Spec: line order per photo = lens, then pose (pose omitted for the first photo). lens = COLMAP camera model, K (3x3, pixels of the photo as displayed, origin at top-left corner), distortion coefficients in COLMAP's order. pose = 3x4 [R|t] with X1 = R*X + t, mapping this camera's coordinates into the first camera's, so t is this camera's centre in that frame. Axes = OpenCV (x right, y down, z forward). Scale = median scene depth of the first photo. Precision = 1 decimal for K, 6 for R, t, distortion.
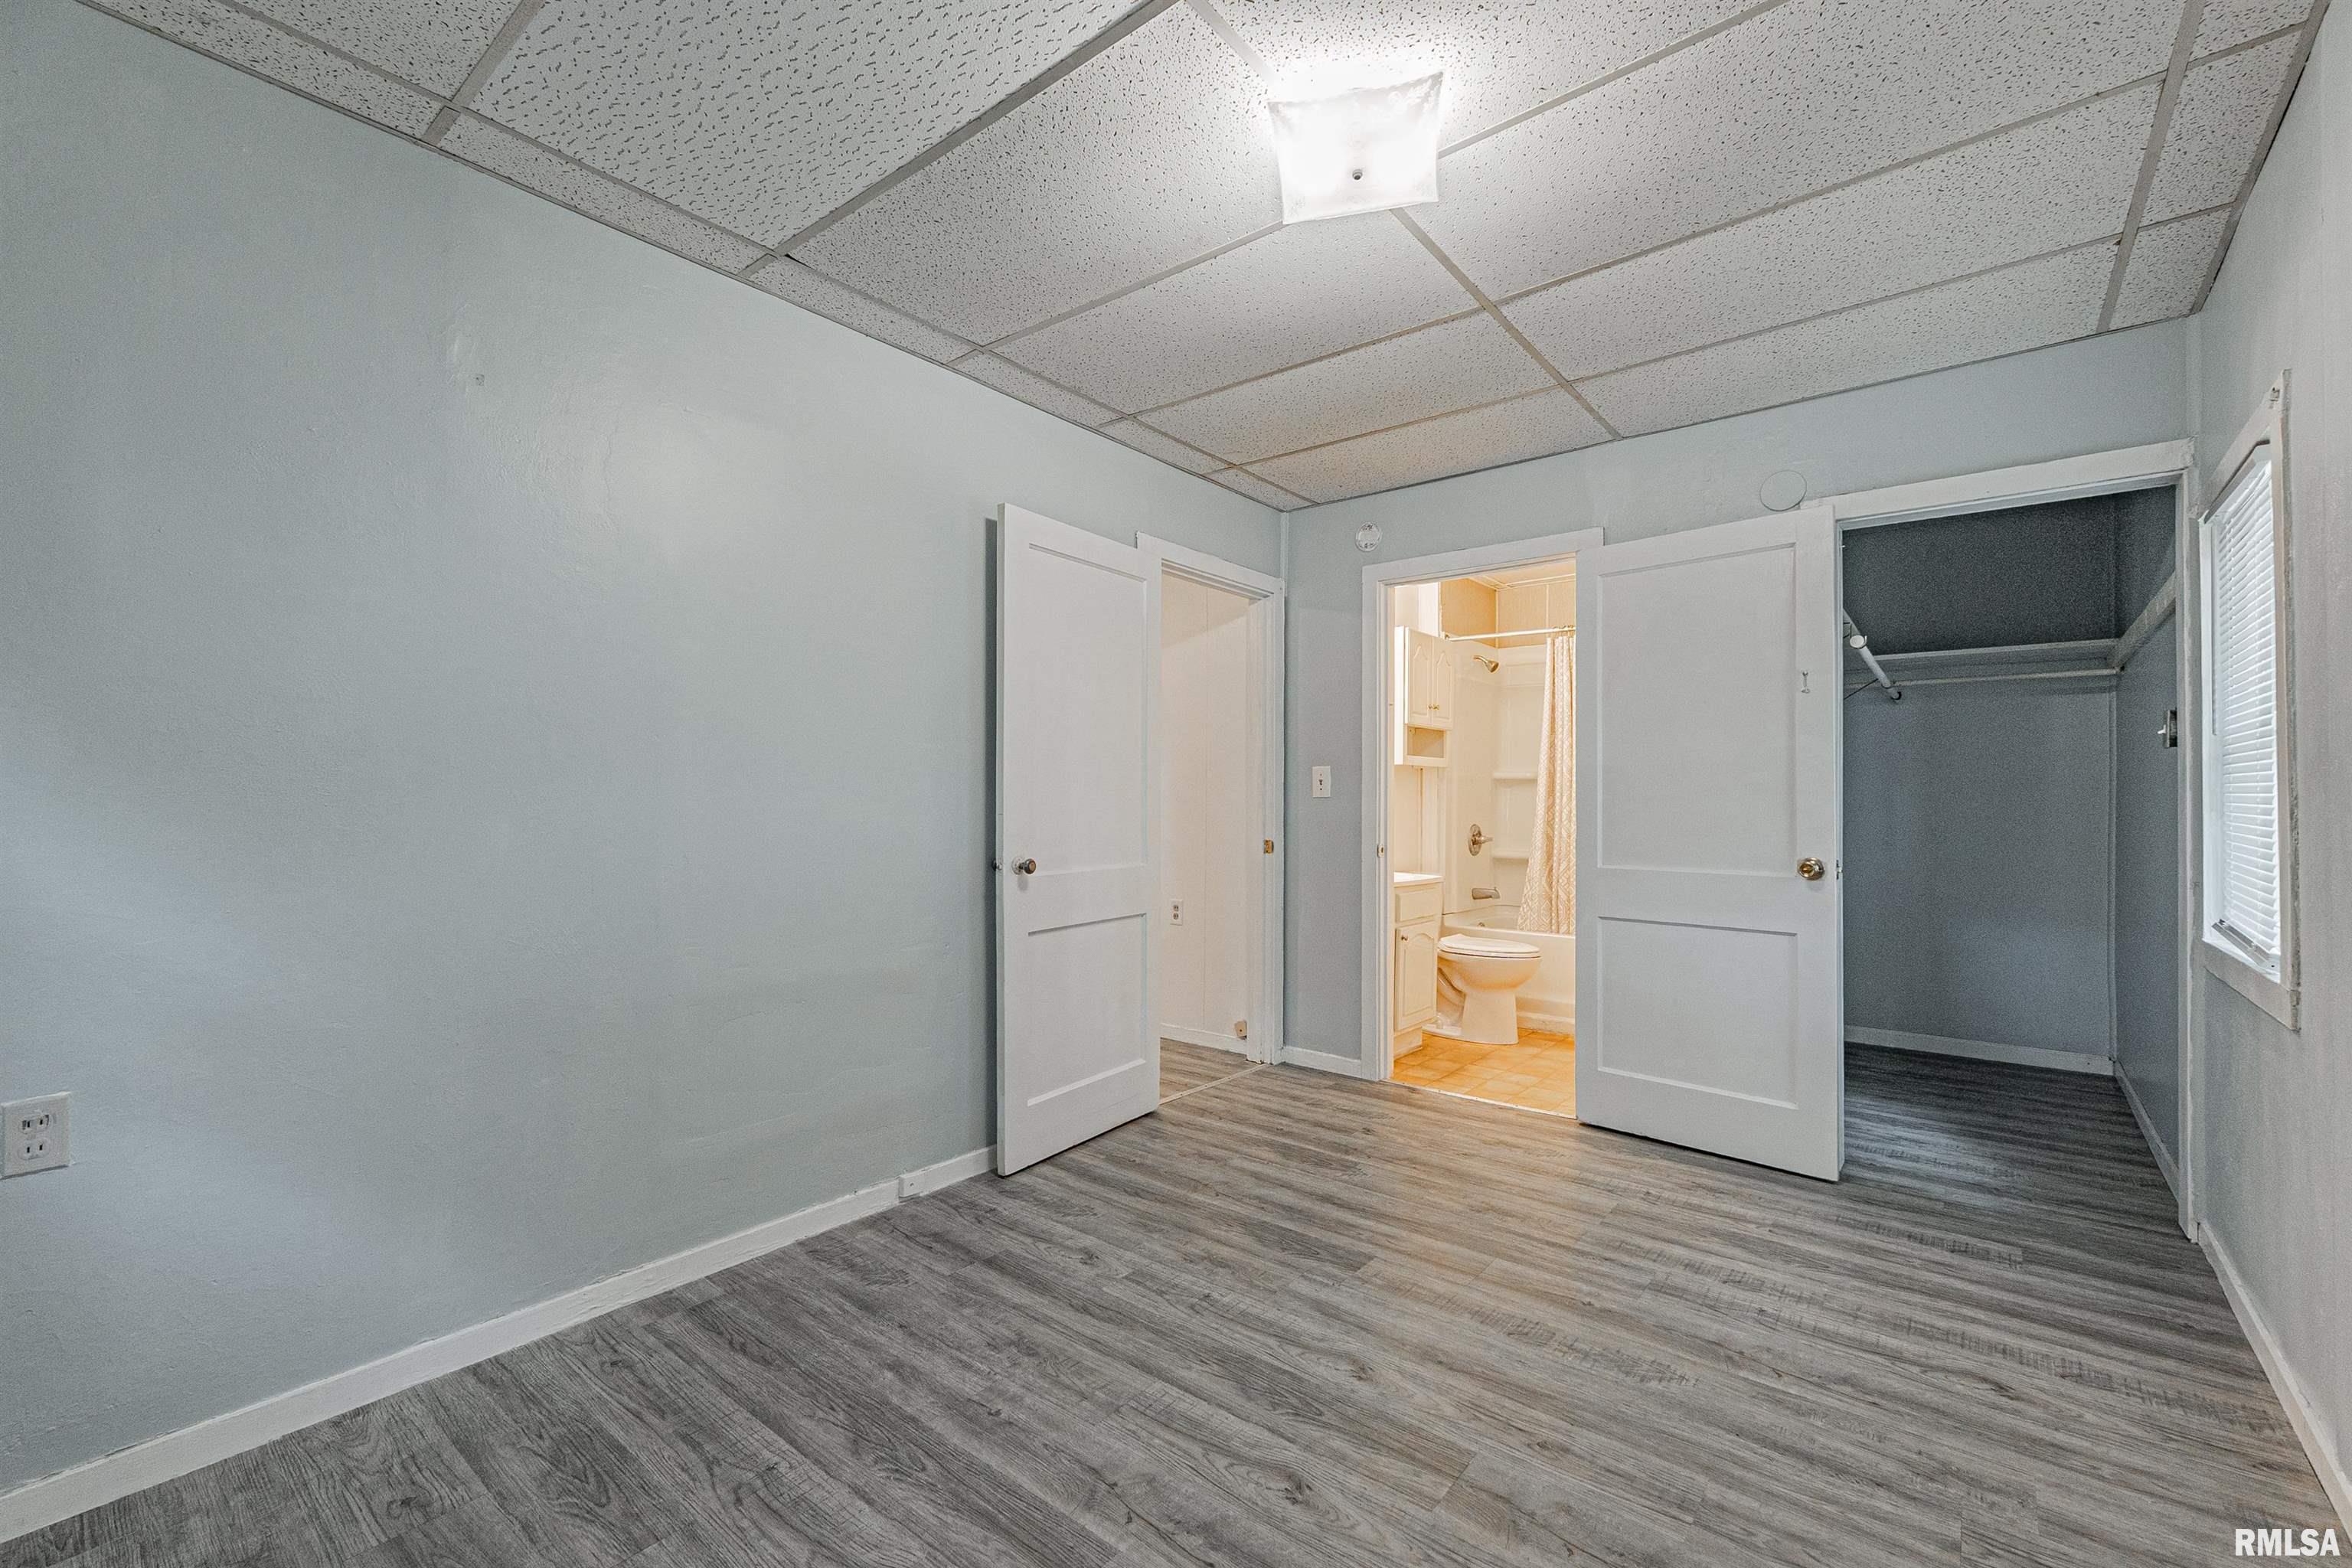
lens RADIAL K [[988.4, 0, 1178.2], [0, 988.4, 788.9], [0, 0, 1]] dist [0.010420, 0.000086]
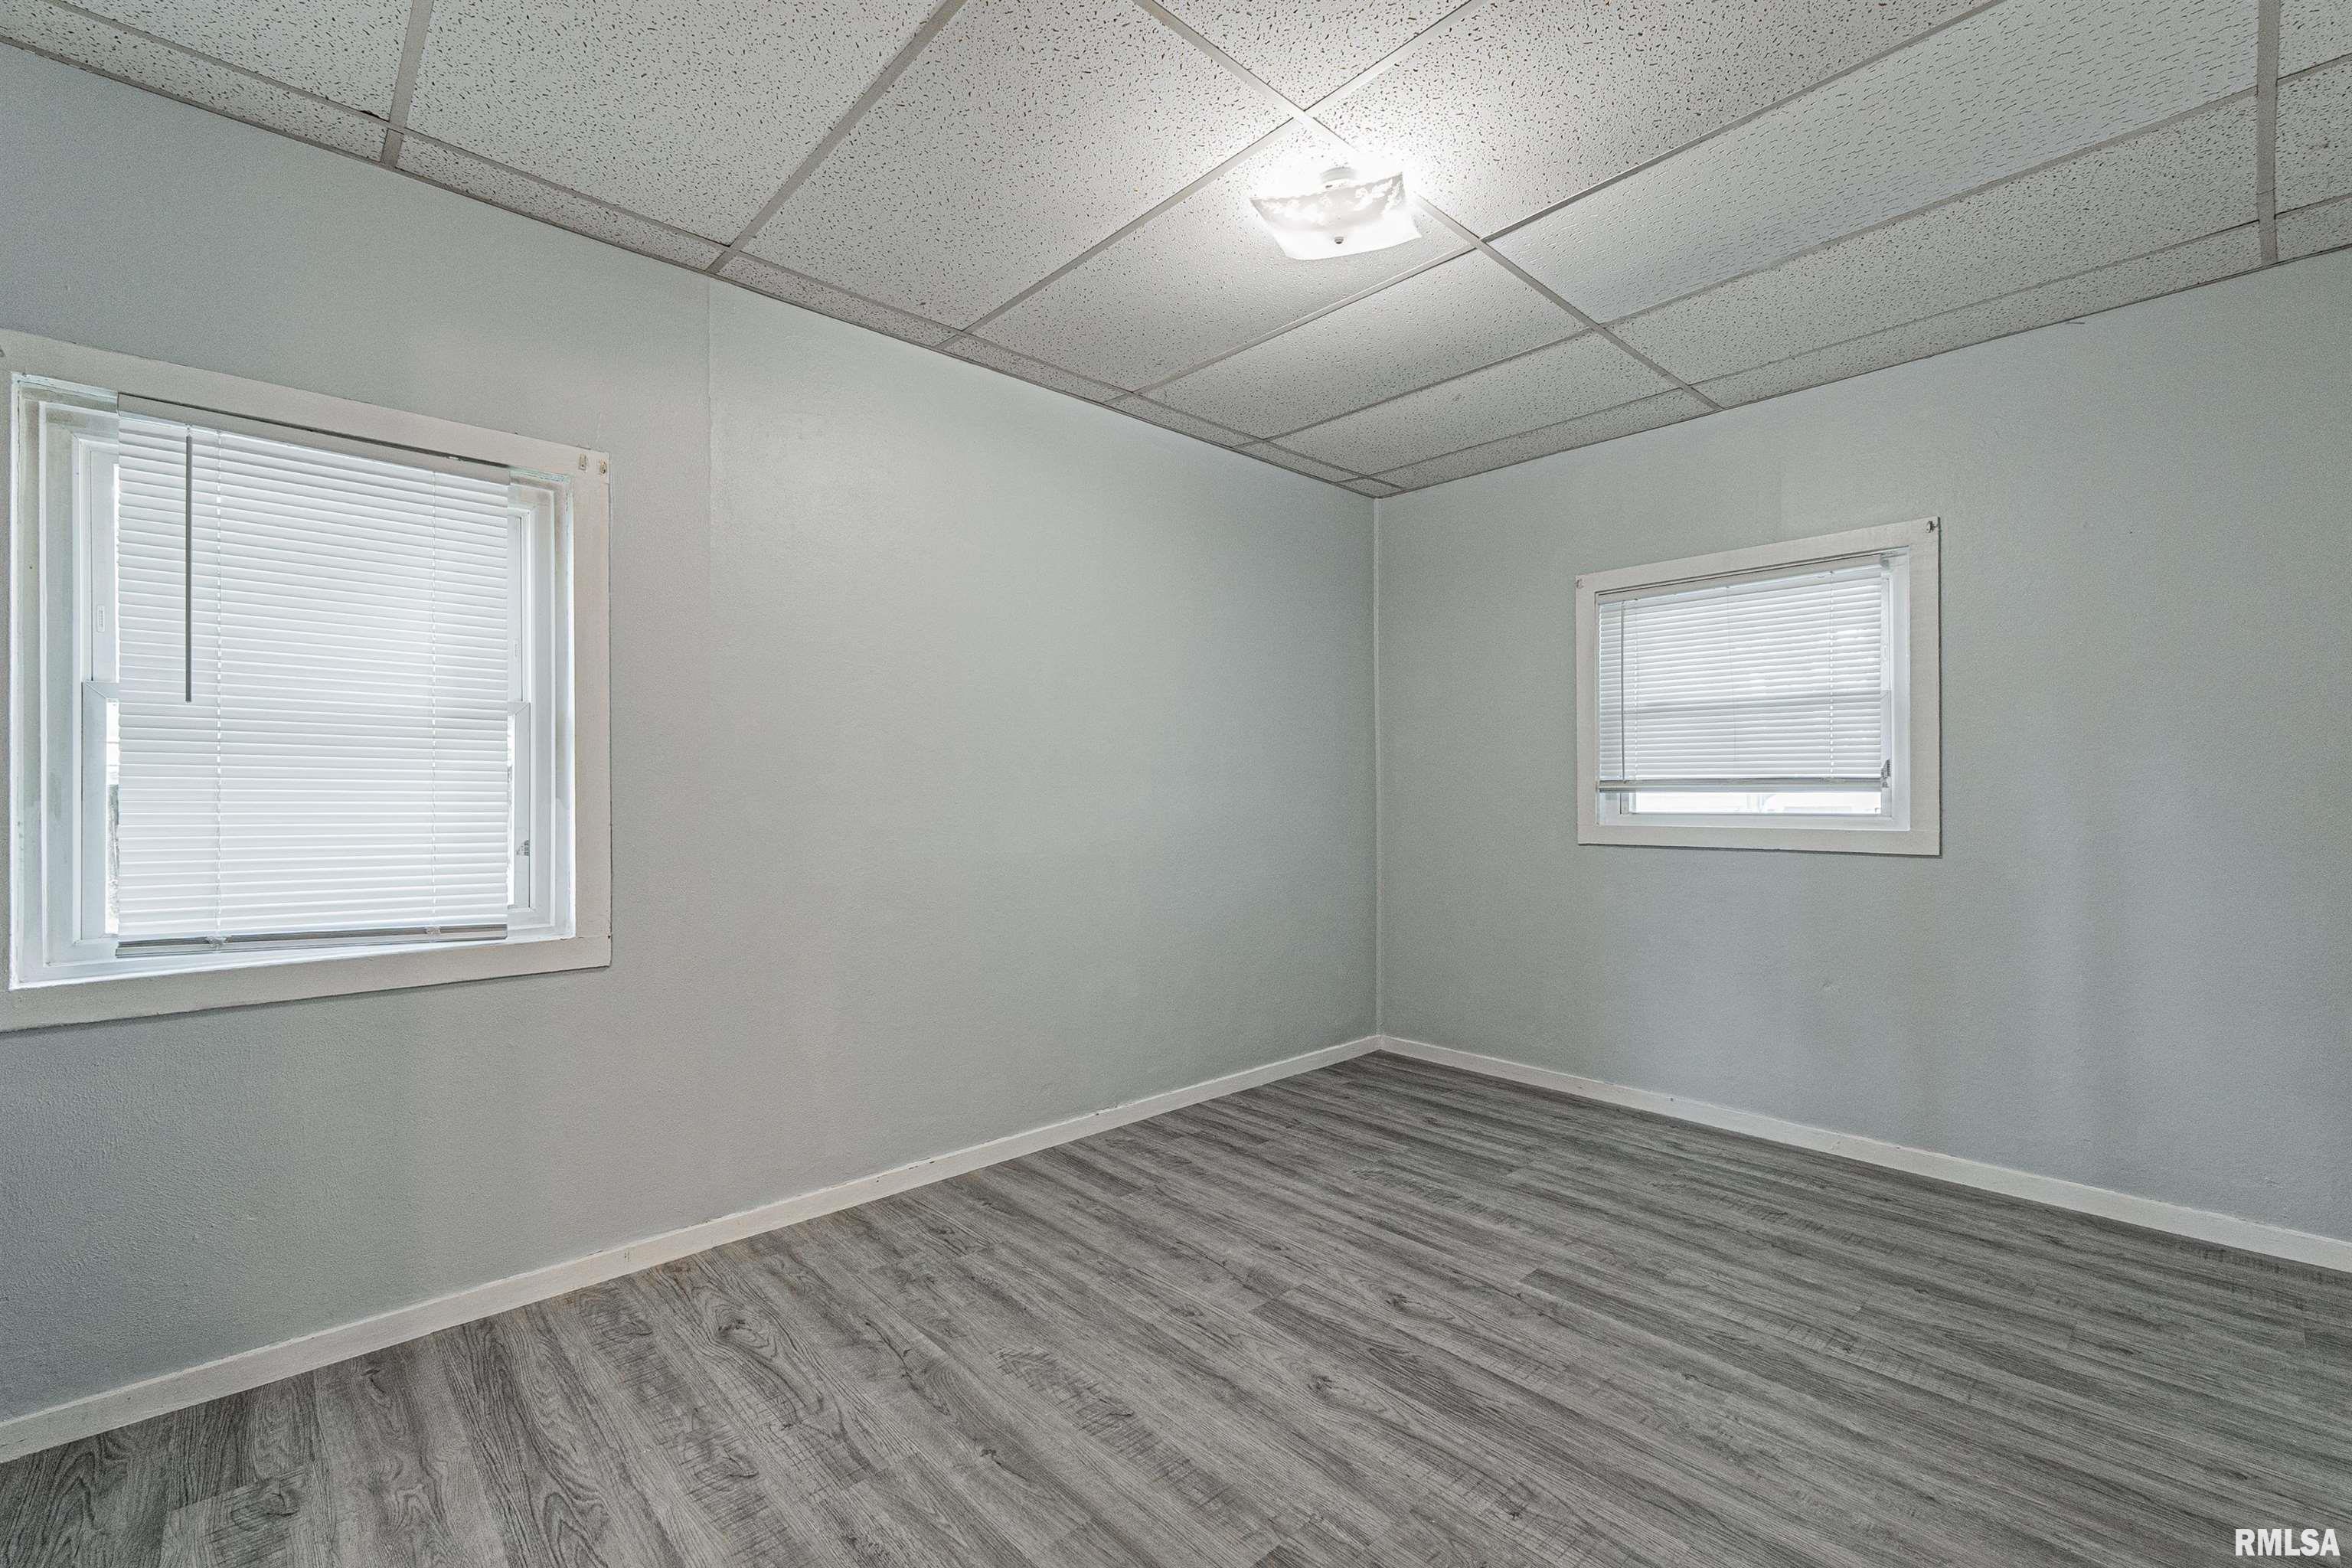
lens RADIAL K [[988.4, 0, 1174.8], [0, 988.4, 793.2], [0, 0, 1]] dist [0.010420, 0.000086]
pose [[-0.989636, -0.002999, 0.143565, 0.194605], [-0.005364, 0.999856, -0.016089, 0.034284], [-0.143496, -0.016692, -0.989510, 2.040615]]
